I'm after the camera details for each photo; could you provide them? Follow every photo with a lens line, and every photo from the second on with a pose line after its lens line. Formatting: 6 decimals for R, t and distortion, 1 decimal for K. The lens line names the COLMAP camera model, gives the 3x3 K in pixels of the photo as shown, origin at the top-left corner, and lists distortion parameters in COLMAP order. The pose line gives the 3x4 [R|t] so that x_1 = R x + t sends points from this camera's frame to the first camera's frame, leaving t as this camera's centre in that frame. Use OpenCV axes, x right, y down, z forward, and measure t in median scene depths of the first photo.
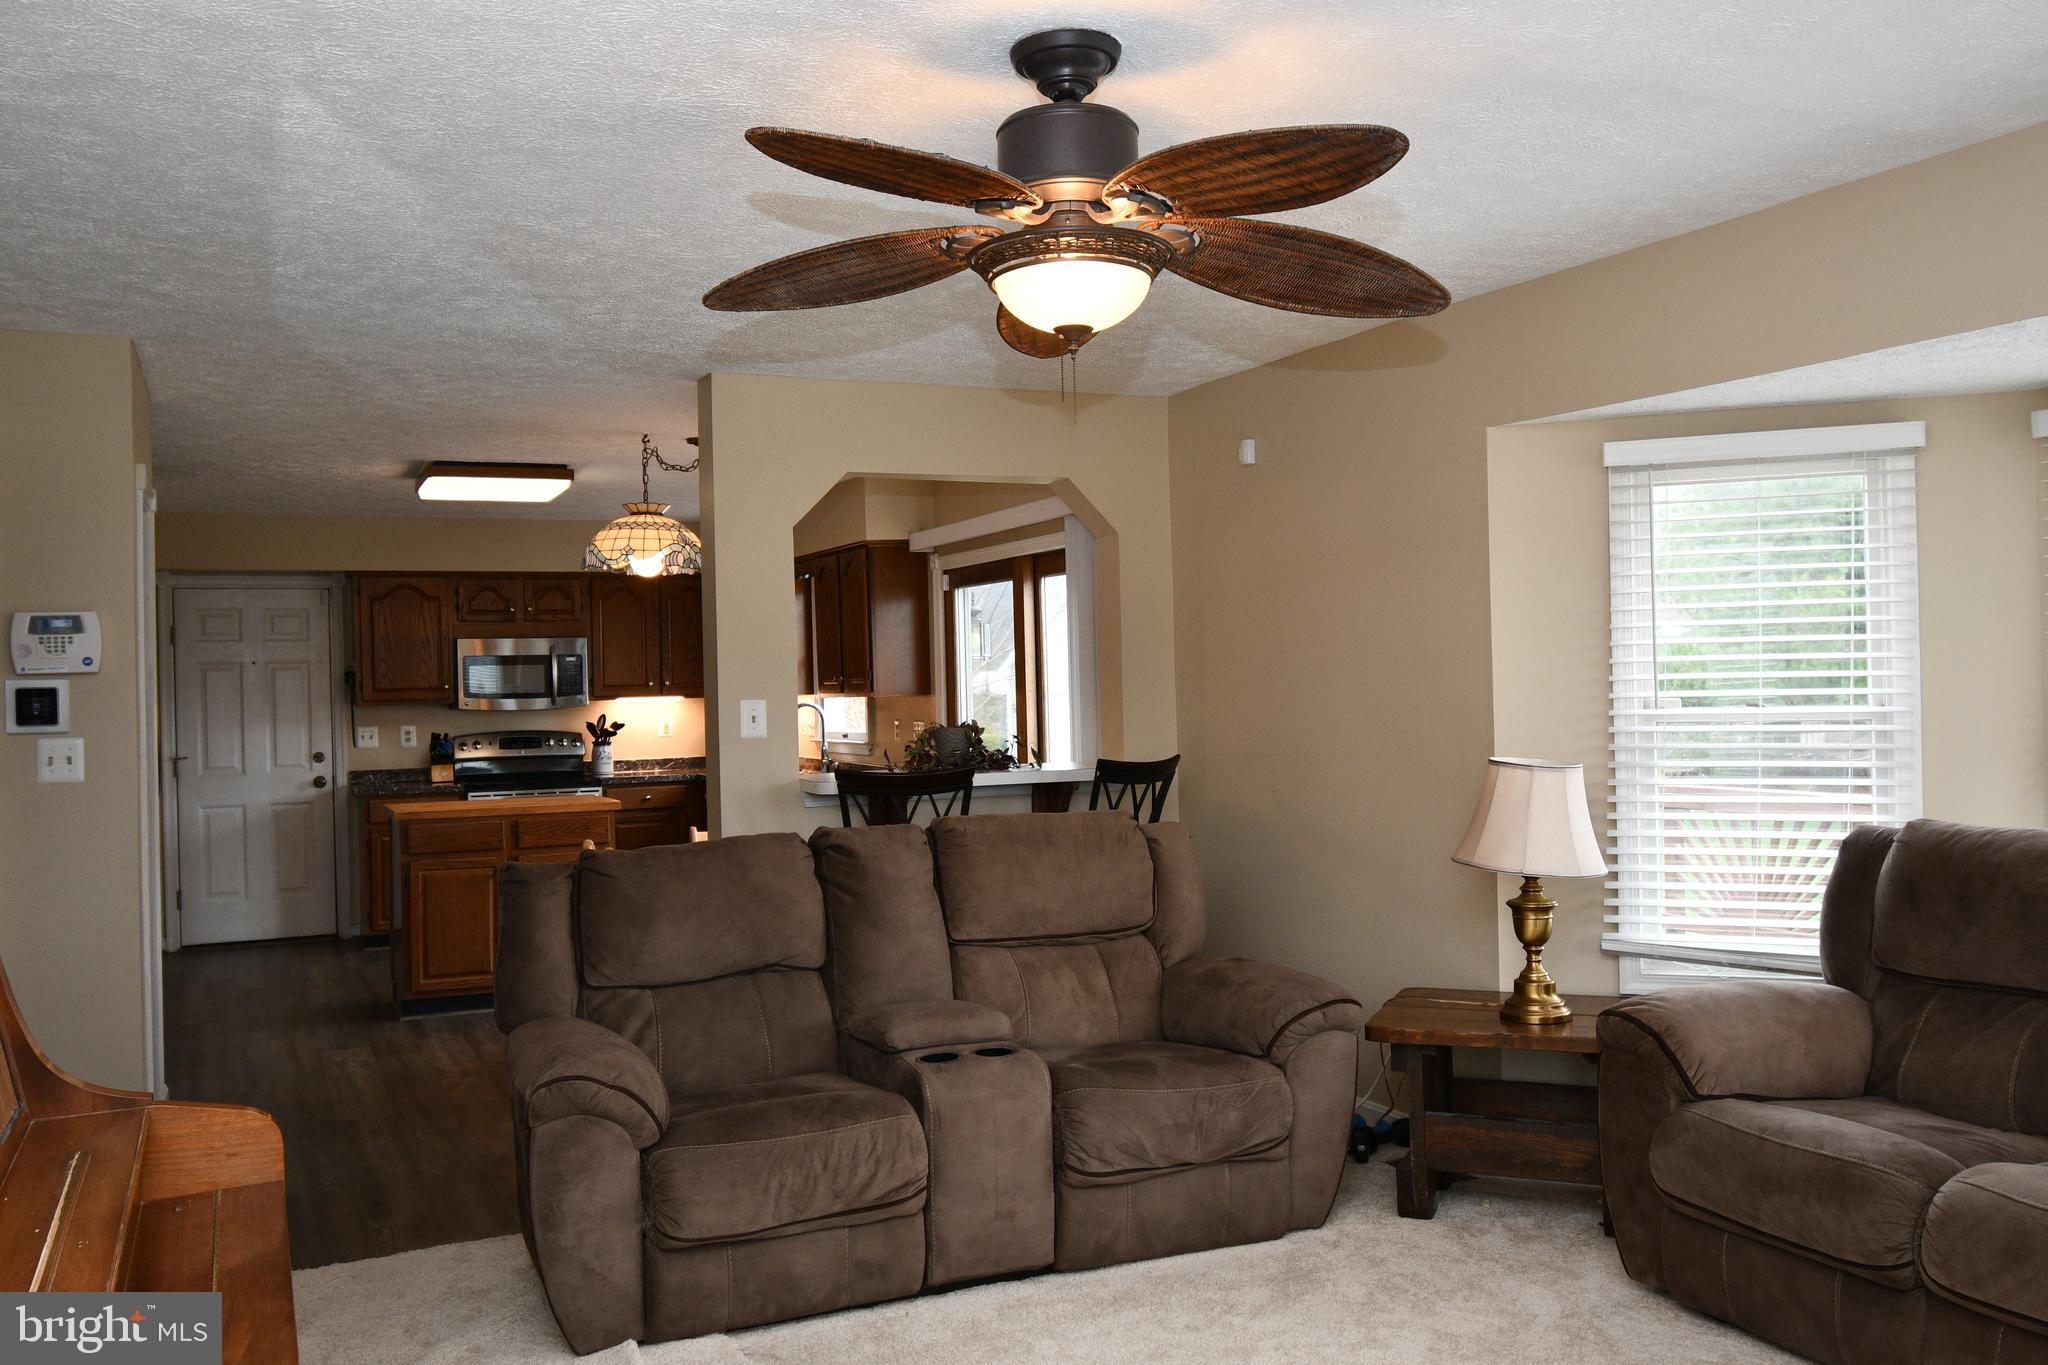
lens RADIAL K [[1710.3, 0, 1040.9], [0, 1710.3, 686.8], [0, 0, 1]] dist [-0.005134, -0.001626]
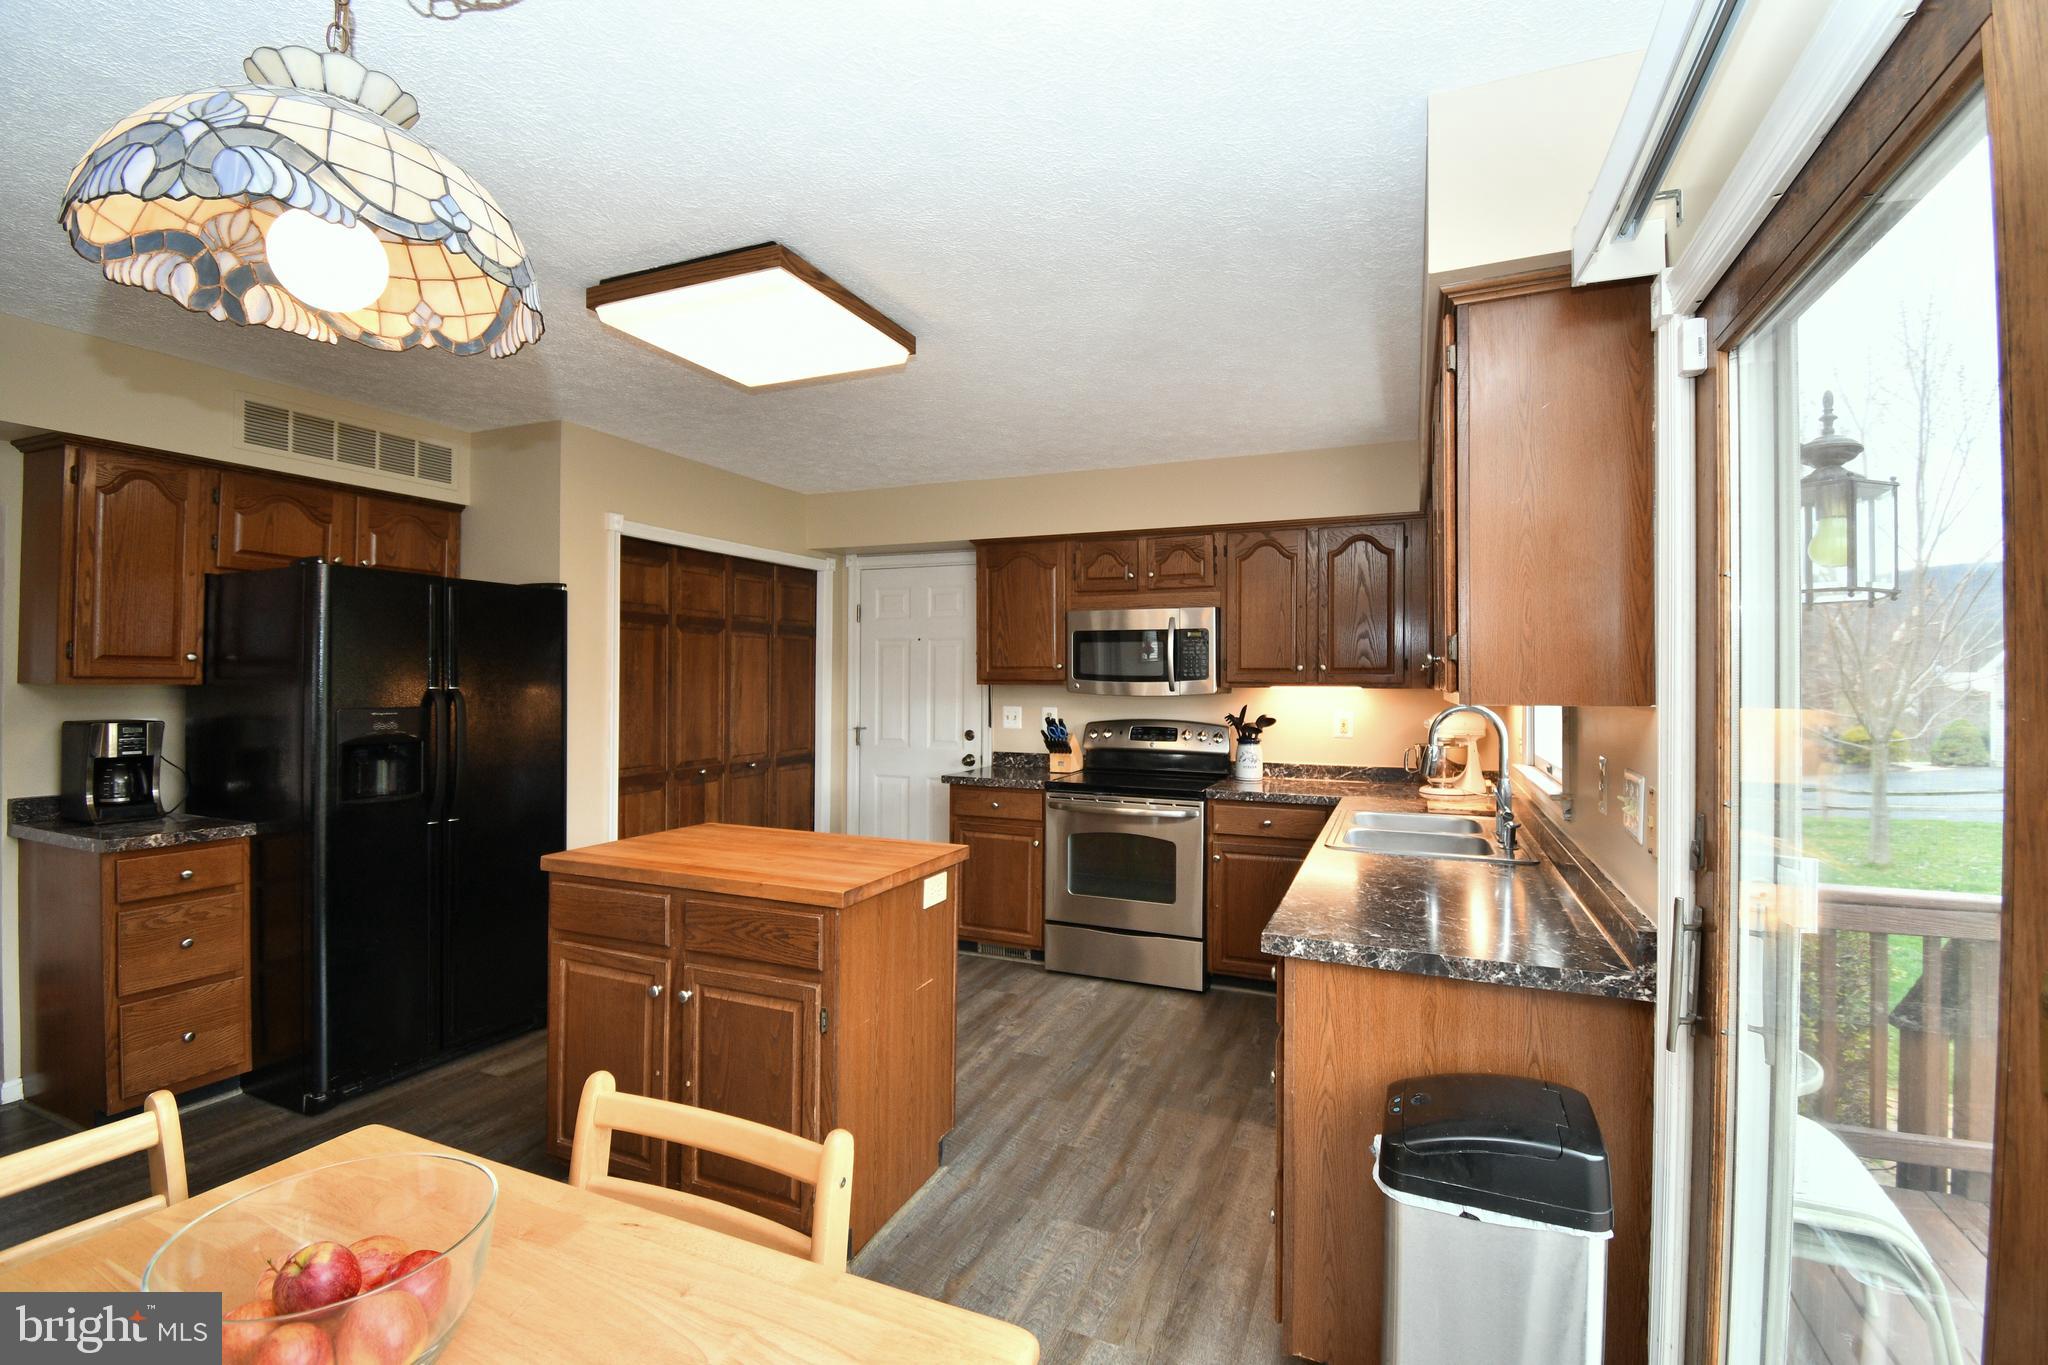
lens RADIAL K [[907.4, 0, 1028.9], [0, 907.4, 672.5], [0, 0, 1]] dist [0.008237, -0.005080]
pose [[0.666437, 0.022093, -0.745234, -0.020418], [-0.022351, 0.999704, 0.009650, -0.001576], [0.745226, 0.010225, 0.666733, 1.337611]]
